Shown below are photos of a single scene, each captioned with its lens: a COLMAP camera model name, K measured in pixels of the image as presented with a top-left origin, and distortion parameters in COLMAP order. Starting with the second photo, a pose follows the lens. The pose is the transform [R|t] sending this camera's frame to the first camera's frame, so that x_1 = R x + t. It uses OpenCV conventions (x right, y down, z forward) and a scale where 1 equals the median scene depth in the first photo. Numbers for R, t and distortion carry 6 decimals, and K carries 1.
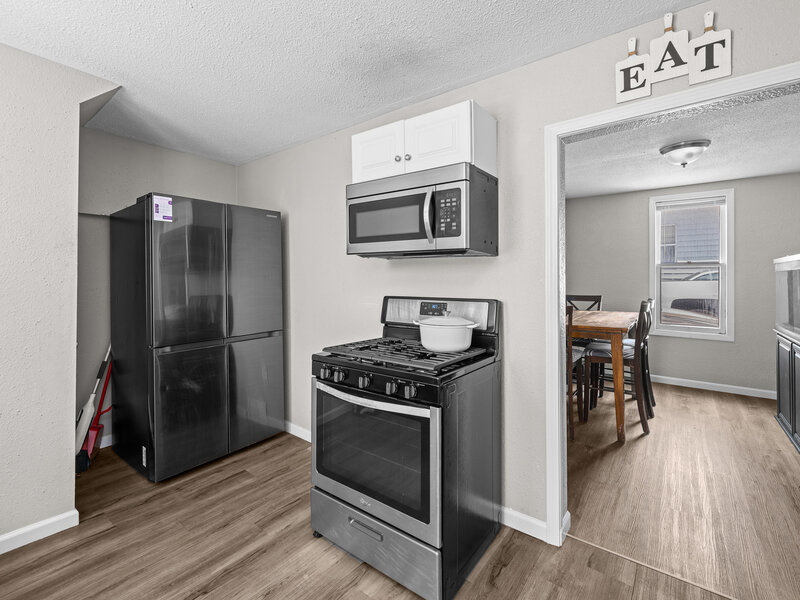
lens RADIAL K [[363.5, 0, 403.5], [0, 363.5, 276.4], [0, 0, 1]] dist [-0.001377, -0.001028]
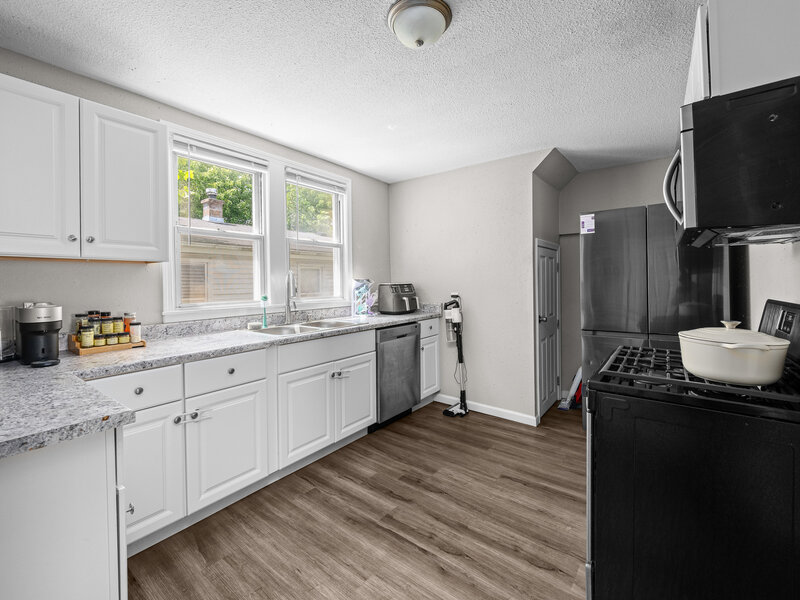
lens RADIAL K [[363.5, 0, 401.8], [0, 363.5, 285.1], [0, 0, 1]] dist [-0.001377, -0.001028]
pose [[0.004898, 0.006495, -0.999967, 0.965011], [0.016198, 0.999847, 0.006574, 0.020458], [0.999857, -0.016230, 0.004792, 0.493998]]
